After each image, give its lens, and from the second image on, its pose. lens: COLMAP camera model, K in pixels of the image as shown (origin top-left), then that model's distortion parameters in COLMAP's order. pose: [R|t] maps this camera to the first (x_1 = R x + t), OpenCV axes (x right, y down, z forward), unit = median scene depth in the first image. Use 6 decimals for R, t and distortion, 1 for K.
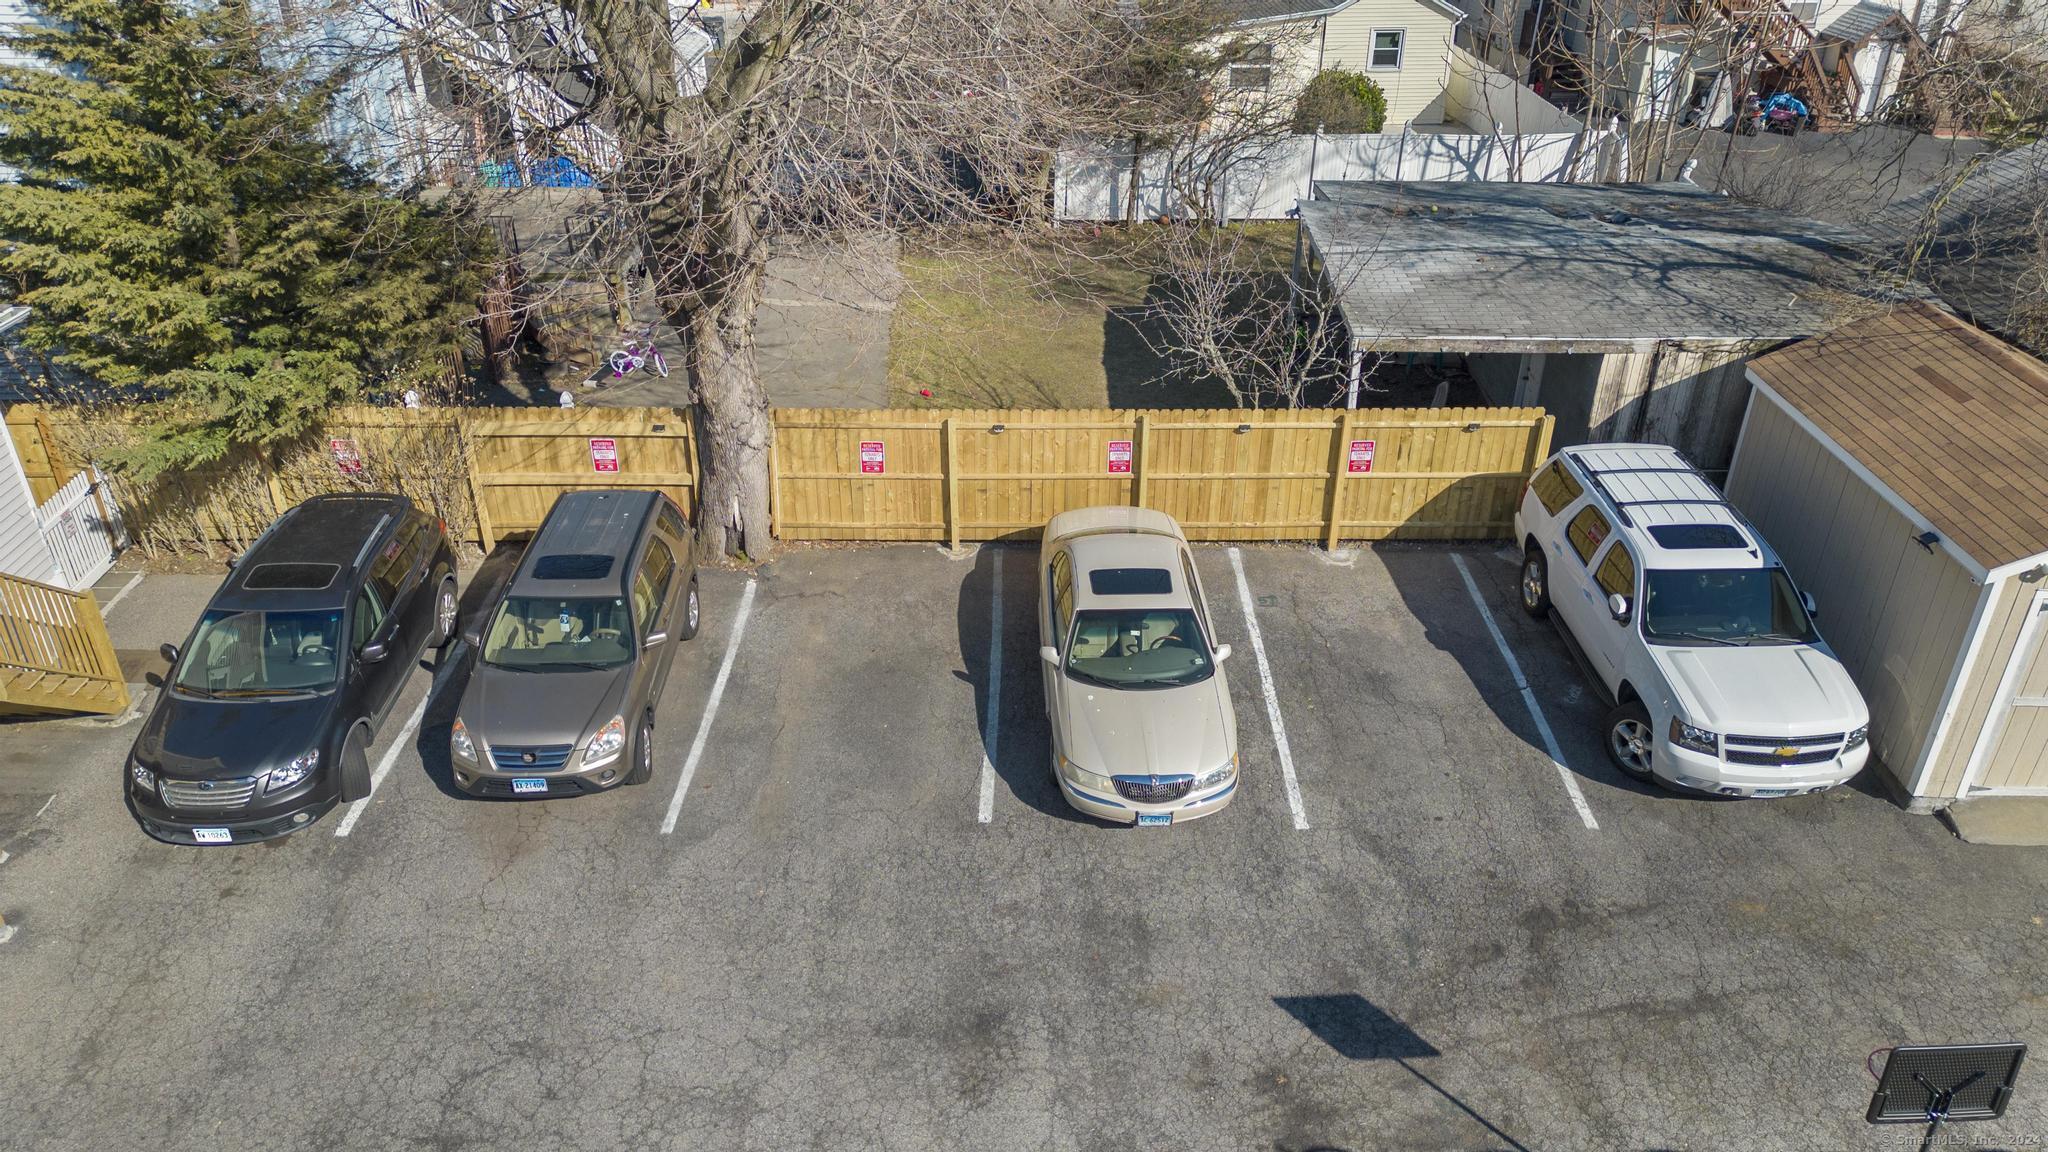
lens RADIAL K [[1431.2, 0, 1011.9], [0, 1431.2, 573.8], [0, 0, 1]] dist [0.134449, -0.185496]
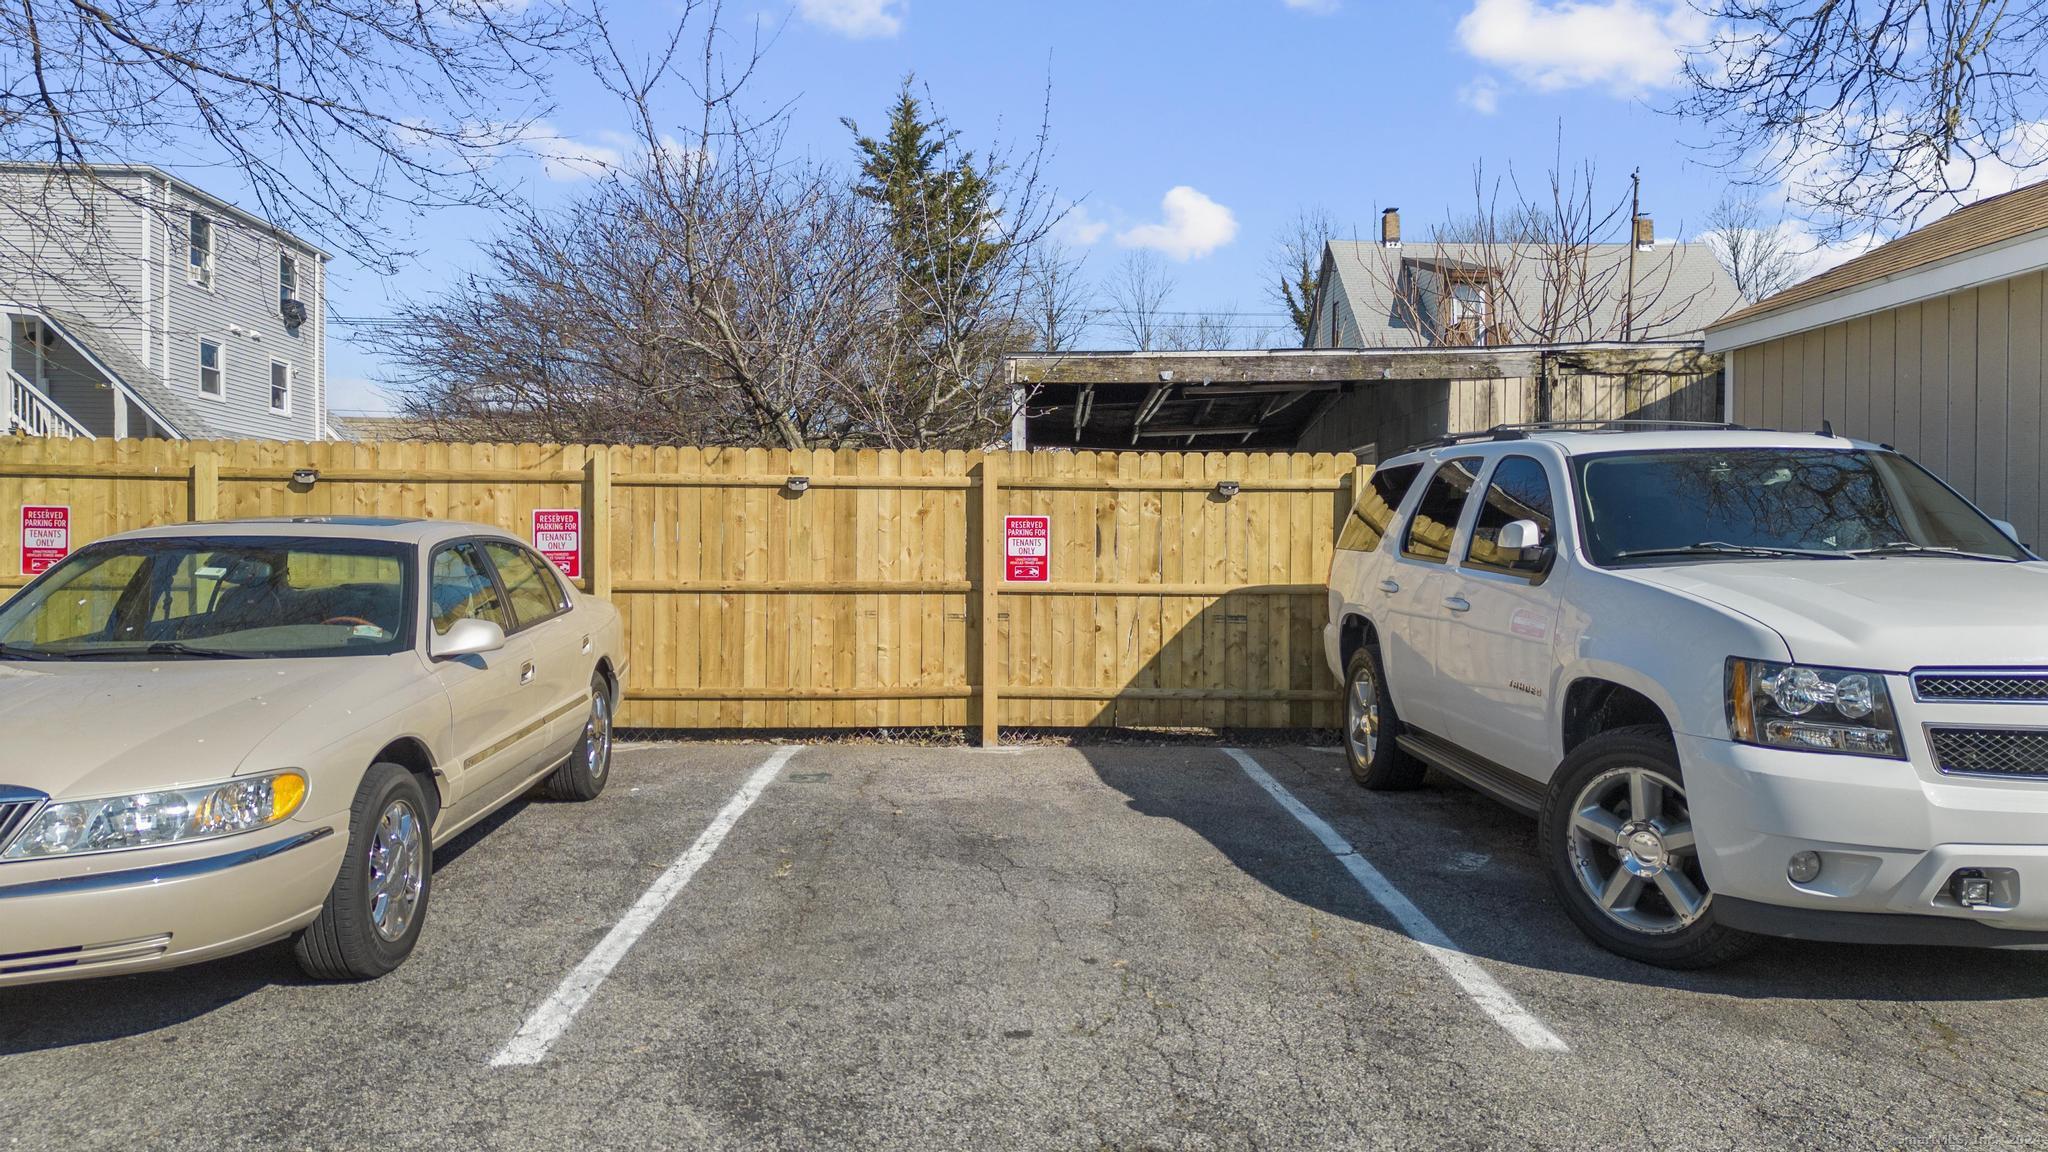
lens RADIAL K [[1431.2, 0, 1011.9], [0, 1431.2, 573.8], [0, 0, 1]] dist [0.134449, -0.185496]
pose [[0.999562, 0.006421, 0.028872, 0.224907], [0.008326, 0.875586, -0.482991, 0.179869], [-0.028381, 0.483020, 0.875149, 0.558624]]
